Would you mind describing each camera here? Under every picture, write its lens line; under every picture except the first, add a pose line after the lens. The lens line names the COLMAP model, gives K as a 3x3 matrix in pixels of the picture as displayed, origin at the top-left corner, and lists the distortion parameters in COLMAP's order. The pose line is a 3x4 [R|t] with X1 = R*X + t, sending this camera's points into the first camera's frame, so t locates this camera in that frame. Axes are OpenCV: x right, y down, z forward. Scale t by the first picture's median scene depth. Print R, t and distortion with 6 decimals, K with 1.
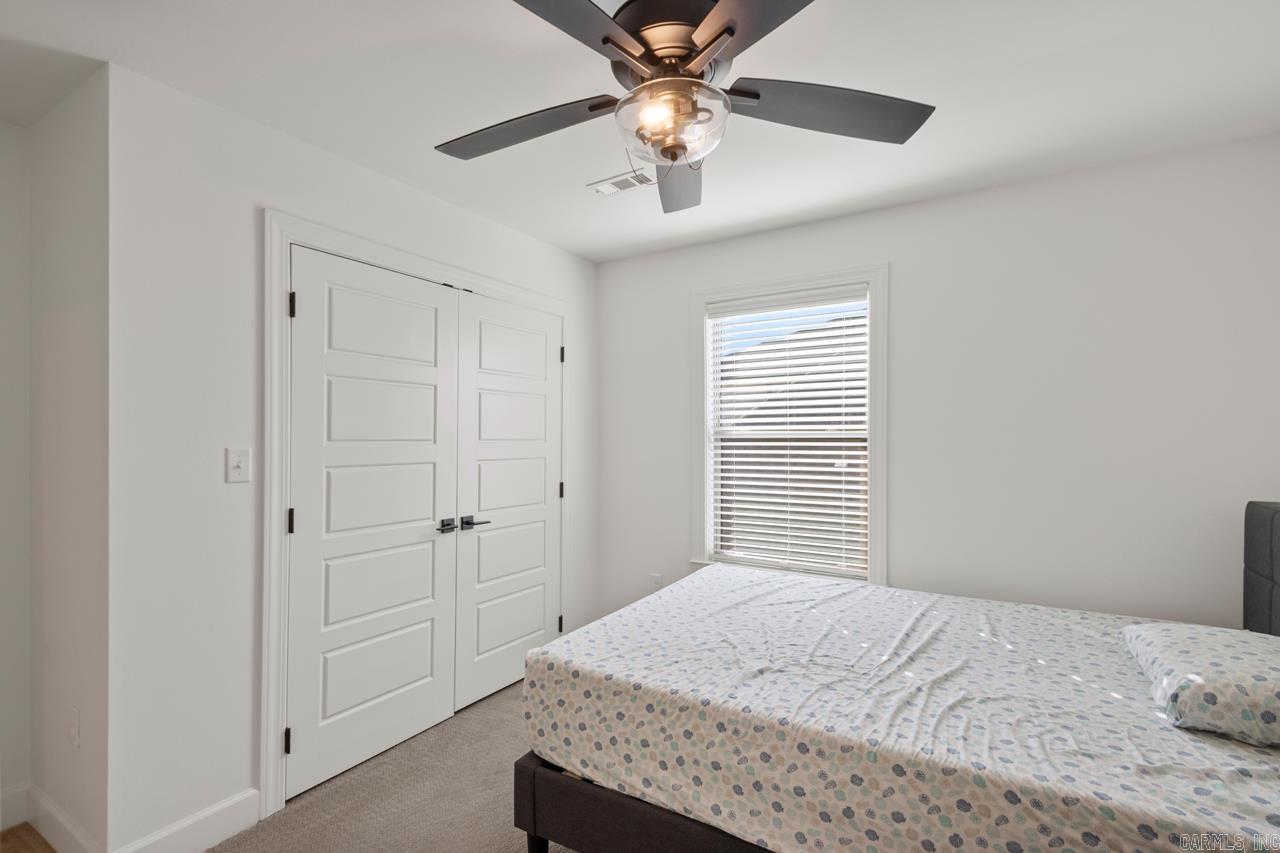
lens RADIAL K [[595.4, 0, 648.5], [0, 595.4, 421.0], [0, 0, 1]] dist [0.021885, -0.012919]
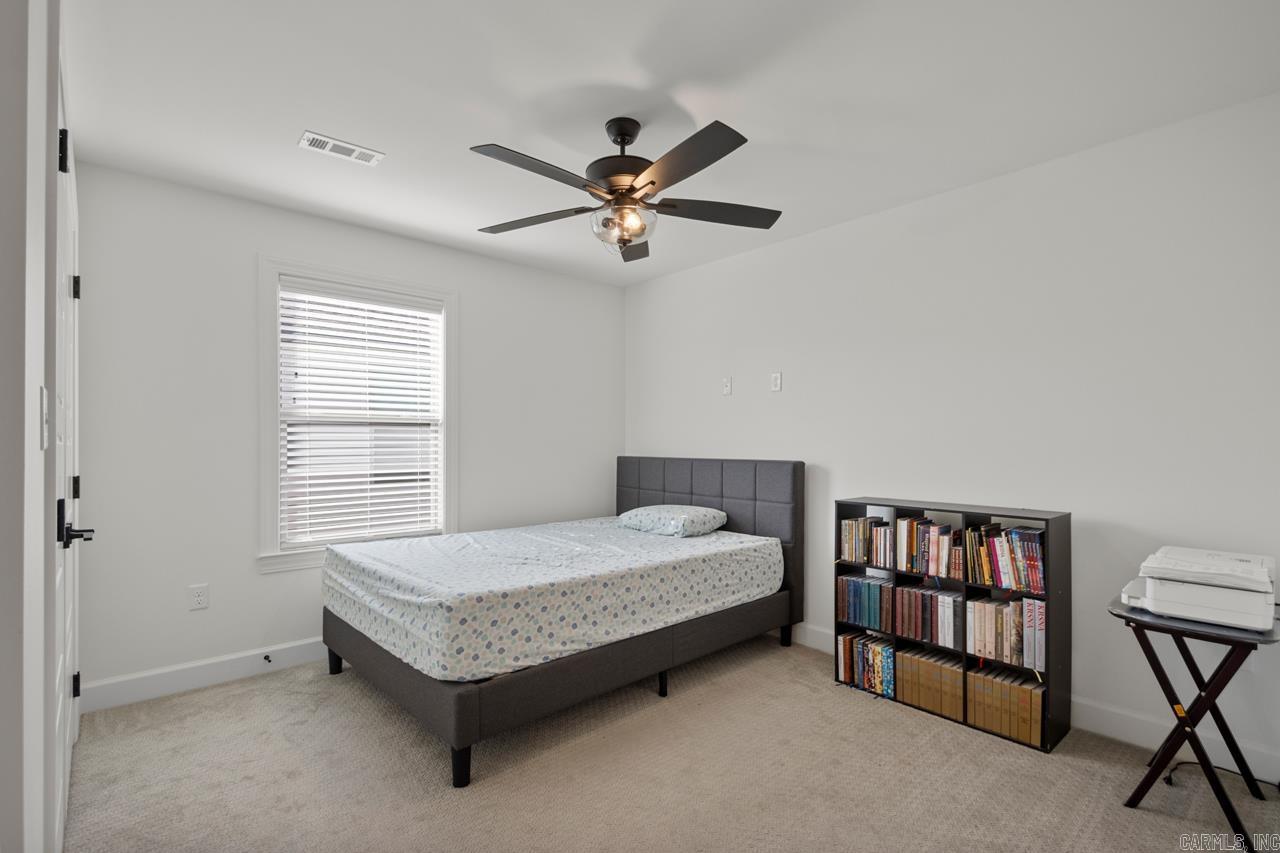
lens RADIAL K [[595.4, 0, 648.5], [0, 595.4, 421.0], [0, 0, 1]] dist [0.021885, -0.012919]
pose [[0.274916, 0.038689, 0.960690, -1.369098], [-0.030775, 0.999032, -0.031427, 0.094238], [-0.960976, -0.020925, 0.275840, 0.402064]]
